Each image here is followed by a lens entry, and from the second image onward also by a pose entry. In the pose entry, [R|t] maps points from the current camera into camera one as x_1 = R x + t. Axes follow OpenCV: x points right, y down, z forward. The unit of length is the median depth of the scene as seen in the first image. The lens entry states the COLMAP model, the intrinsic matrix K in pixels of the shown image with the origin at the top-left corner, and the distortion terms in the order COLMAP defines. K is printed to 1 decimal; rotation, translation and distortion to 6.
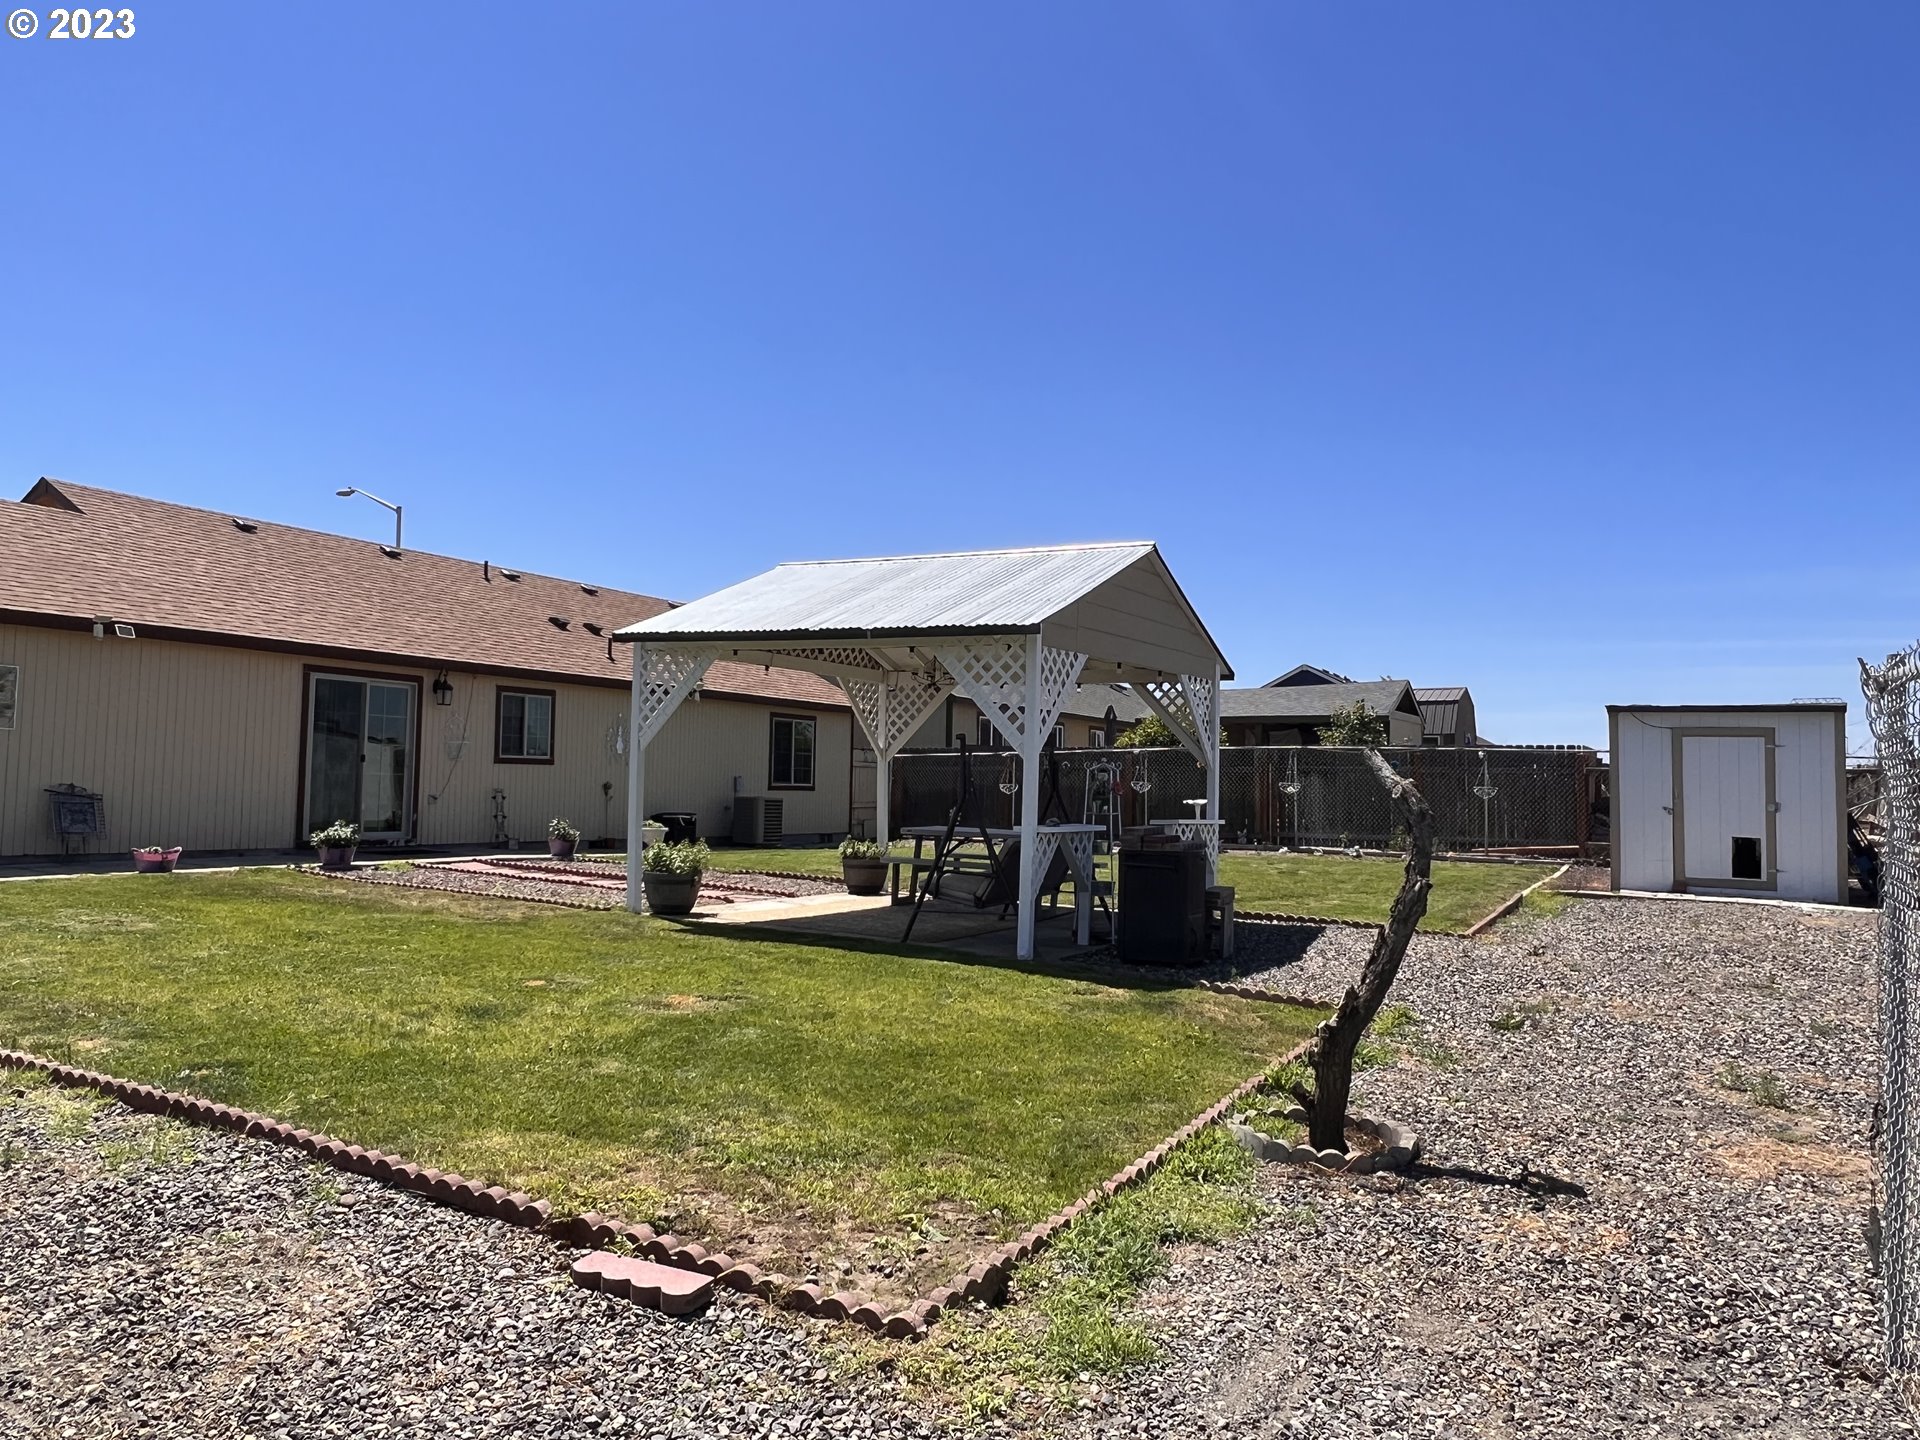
lens RADIAL K [[1430.4, 0, 960.2], [0, 1430.4, 716.1], [0, 0, 1]] dist [0.003308, -0.005115]
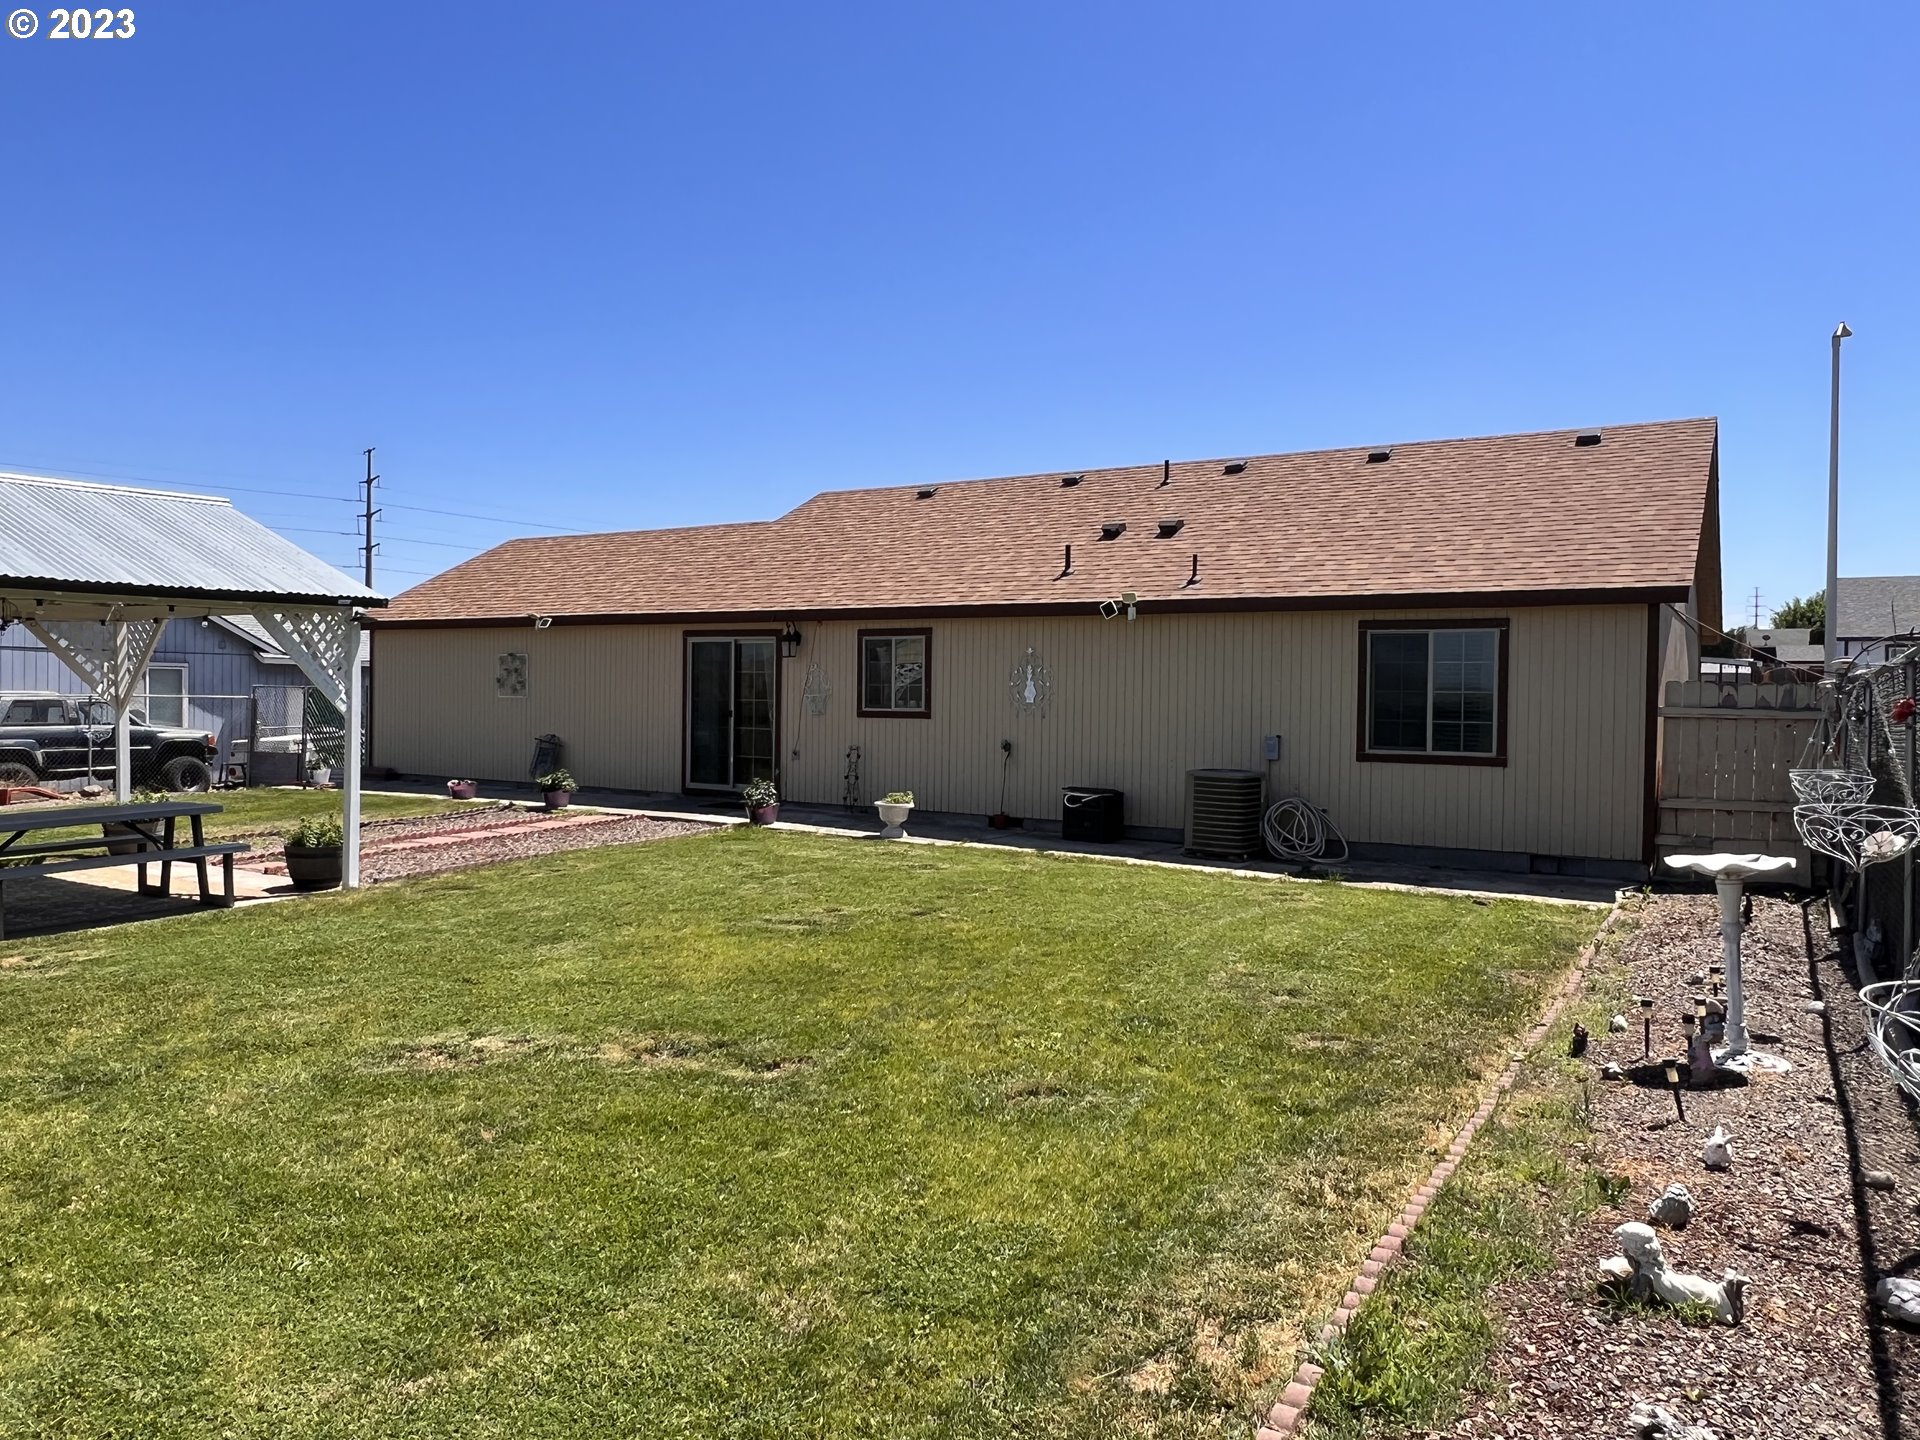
lens RADIAL K [[1430.4, 0, 959.6], [0, 1430.4, 719.4], [0, 0, 1]] dist [0.003308, -0.005115]
pose [[-0.058631, -0.010091, -0.998229, 0.568601], [0.035104, 0.999310, -0.012164, 0.047856], [0.997662, -0.035755, -0.058237, 1.123474]]
